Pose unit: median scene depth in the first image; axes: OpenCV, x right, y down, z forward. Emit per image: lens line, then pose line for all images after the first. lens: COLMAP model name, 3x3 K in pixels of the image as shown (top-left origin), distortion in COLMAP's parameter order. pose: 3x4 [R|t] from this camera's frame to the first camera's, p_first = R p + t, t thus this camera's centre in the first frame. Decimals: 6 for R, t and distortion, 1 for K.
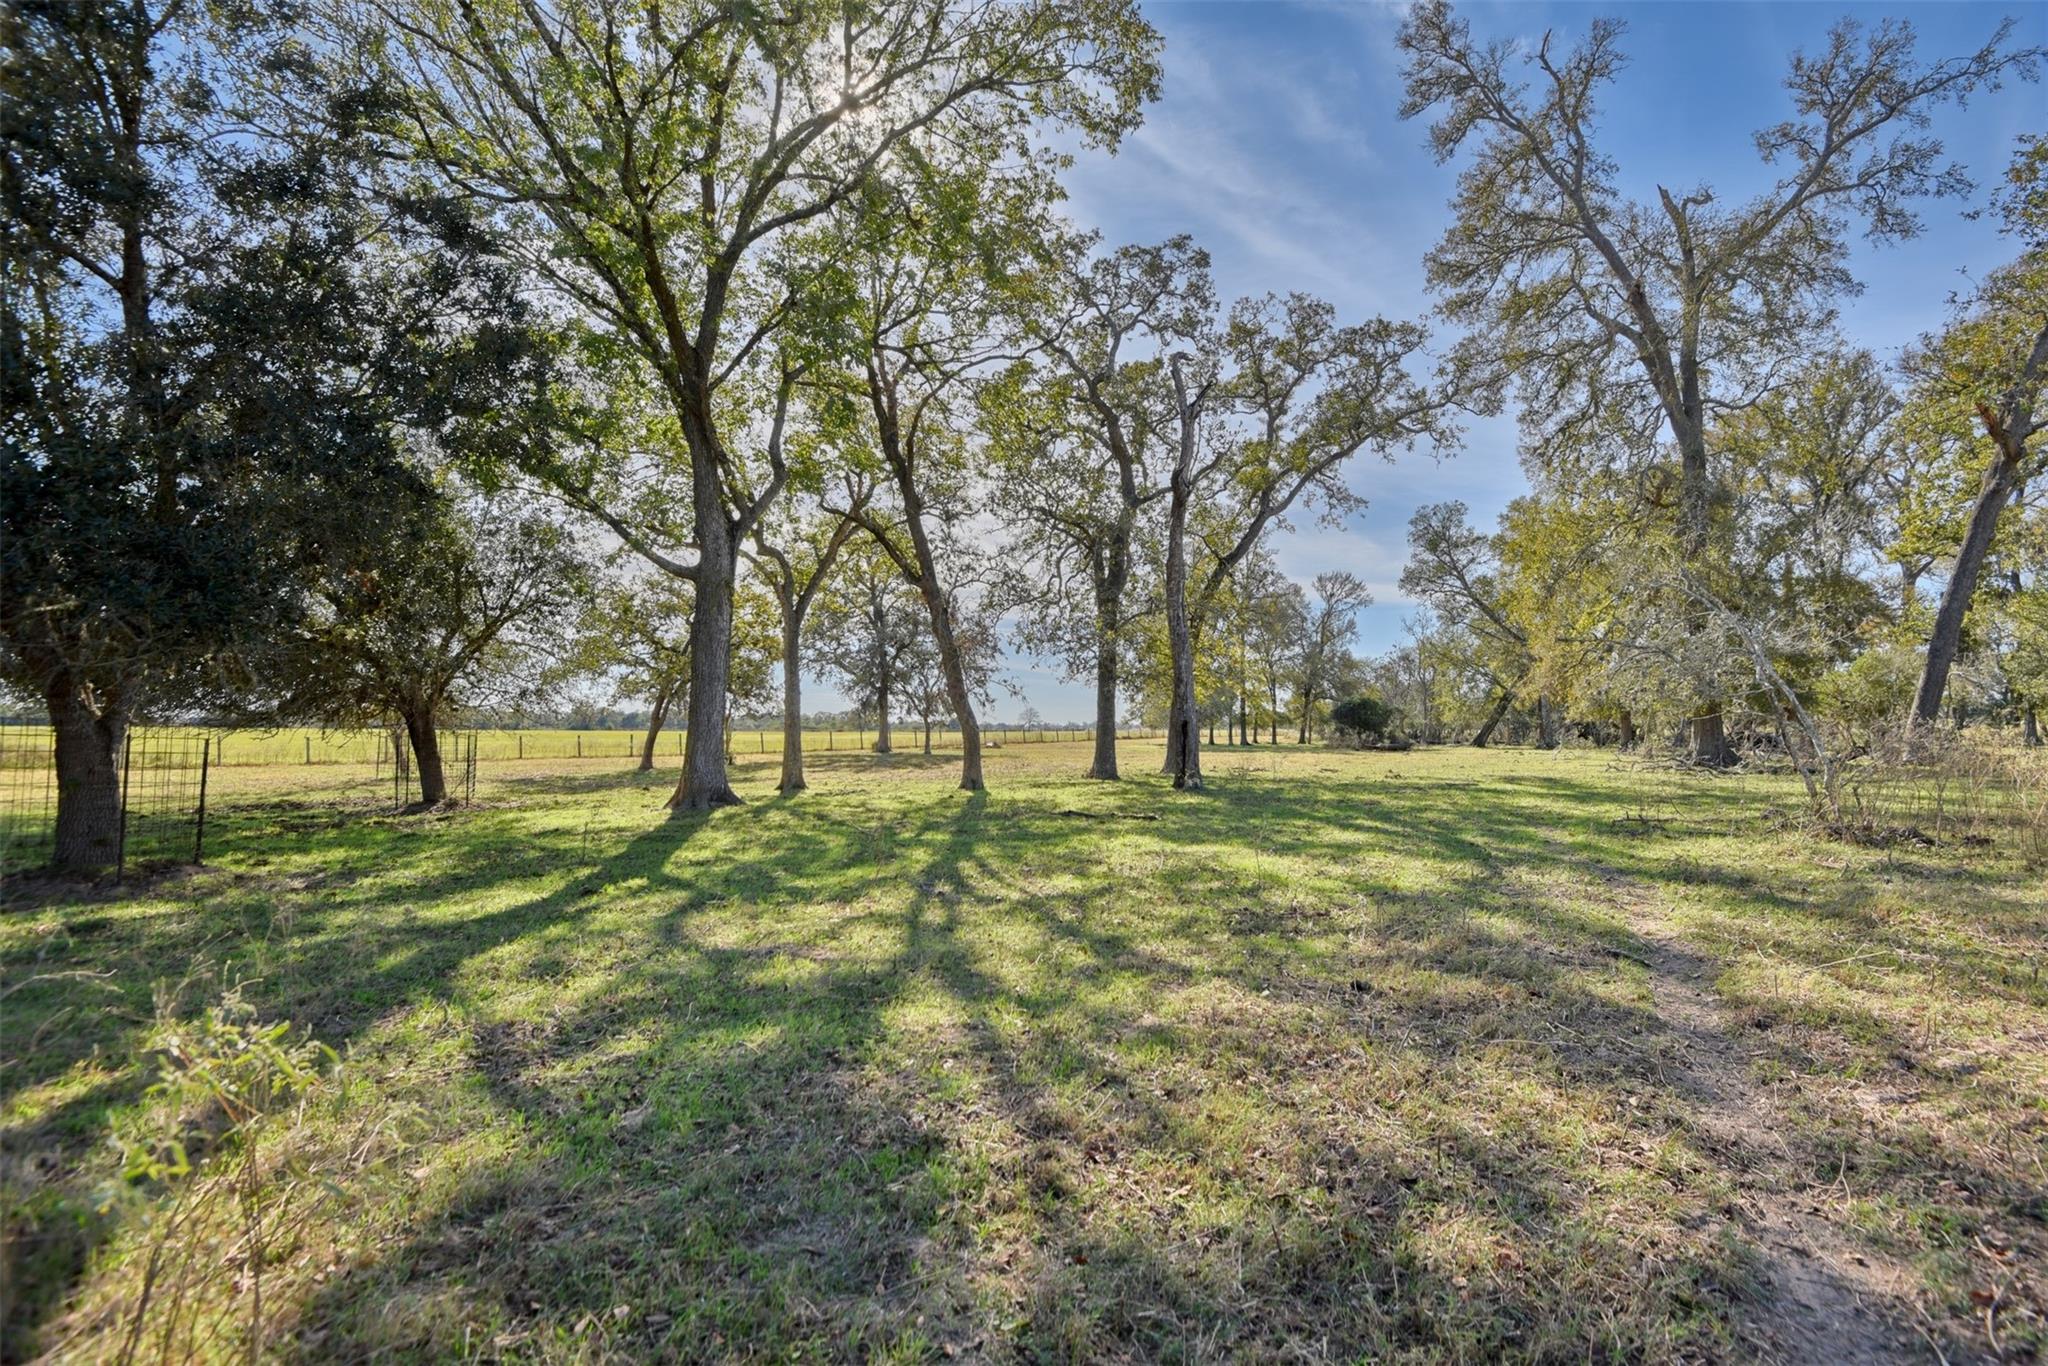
lens RADIAL K [[923.3, 0, 1024.0], [0, 923.3, 683.0], [0, 0, 1]] dist [-0.000241, -0.000031]
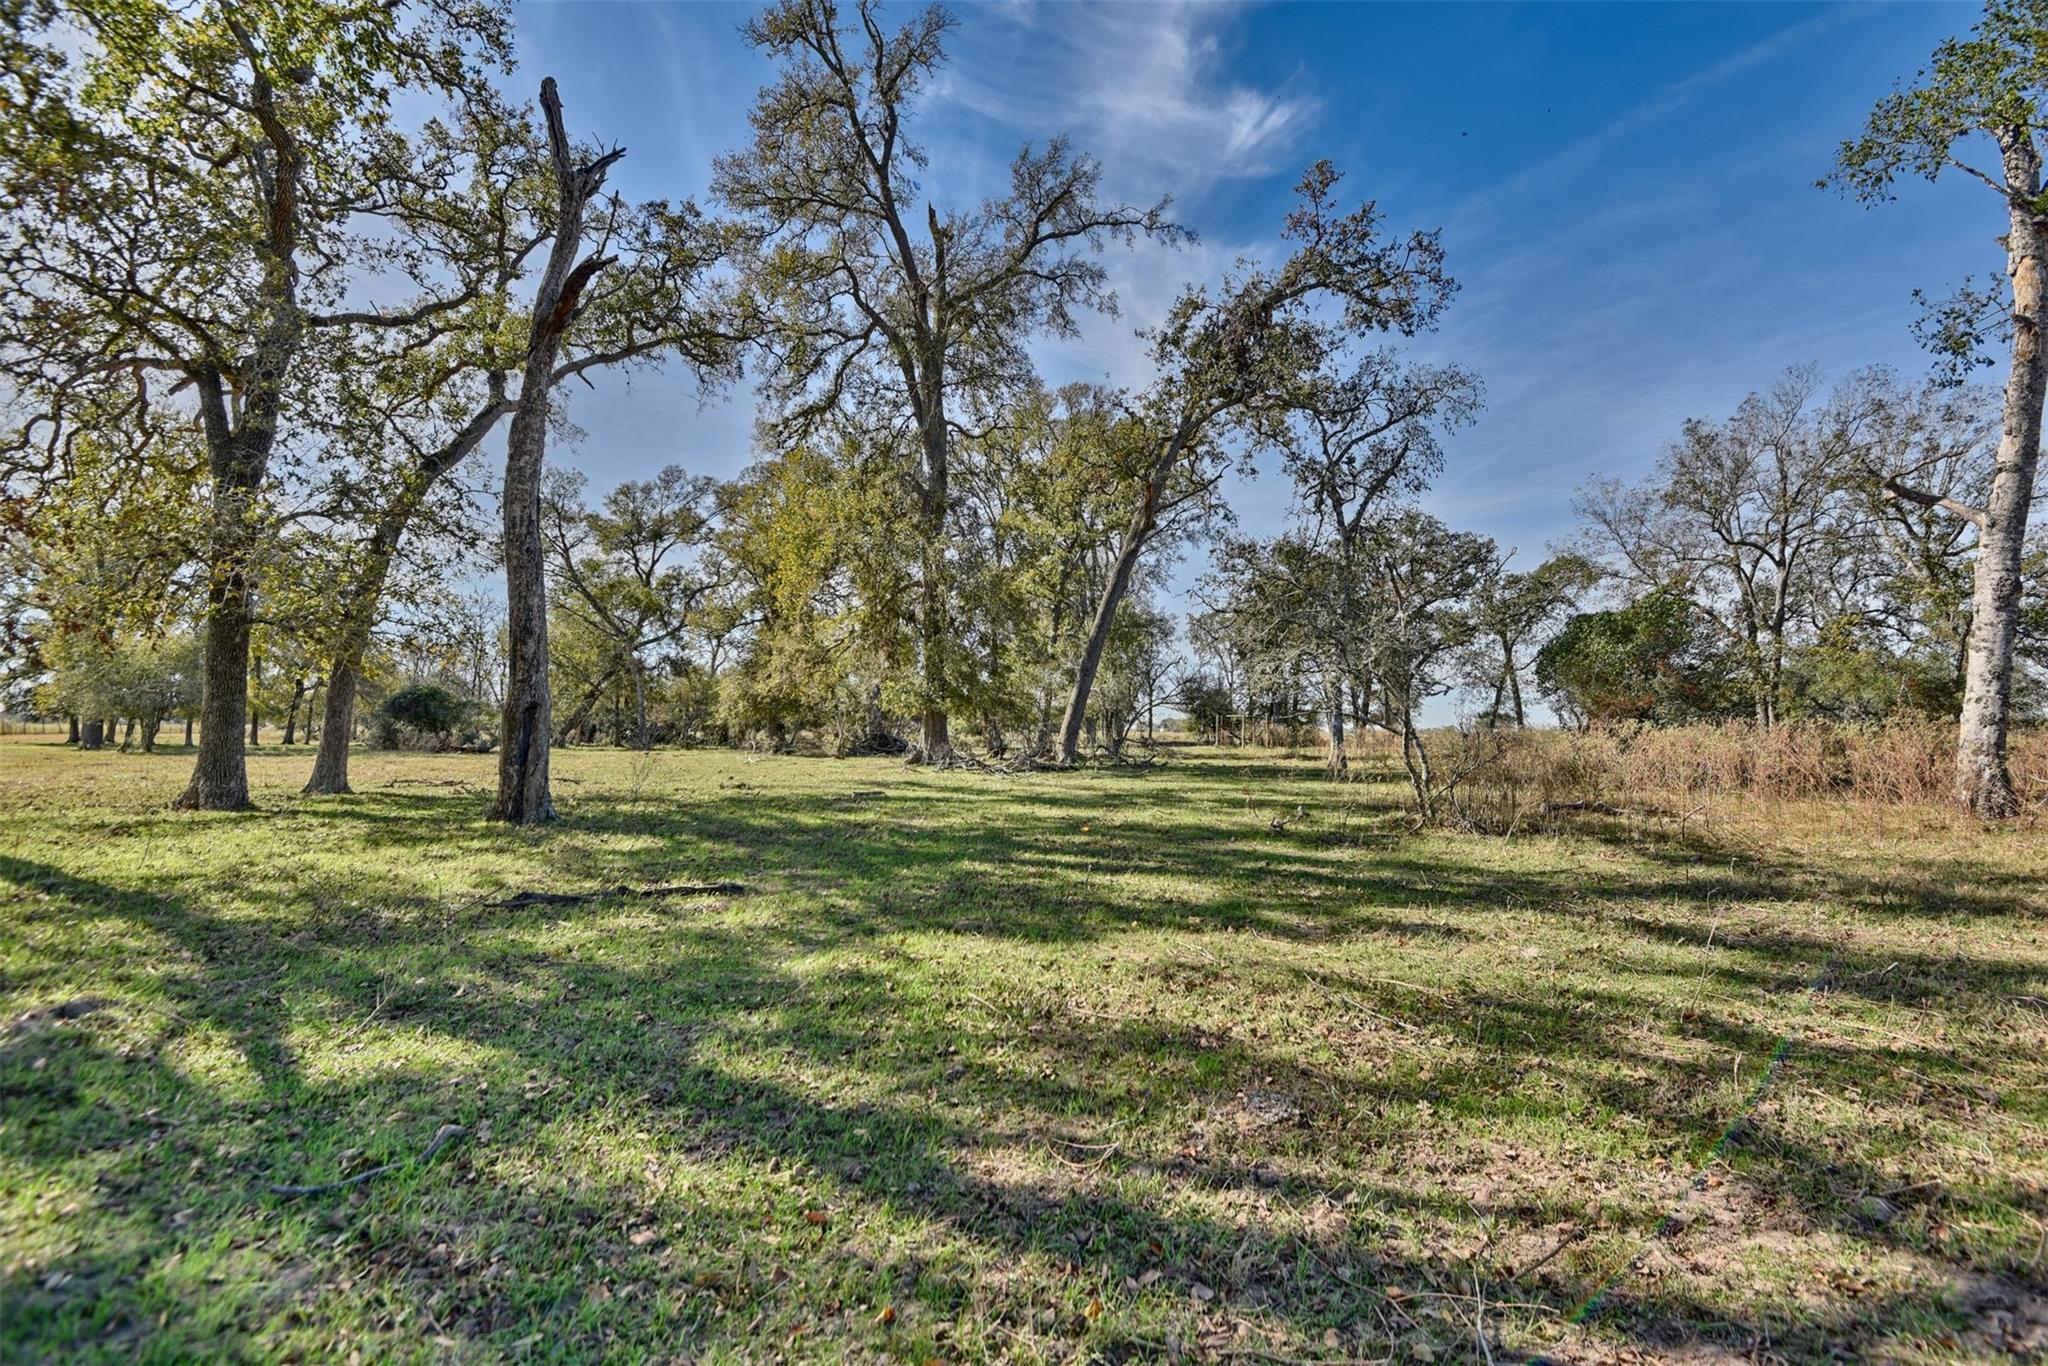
lens RADIAL K [[923.3, 0, 1024.0], [0, 923.3, 683.0], [0, 0, 1]] dist [-0.000241, -0.000031]
pose [[0.540082, 0.039826, 0.840670, -0.112032], [-0.041170, 0.998934, -0.020874, 0.021923], [-0.840605, -0.023337, 0.541146, 0.324784]]
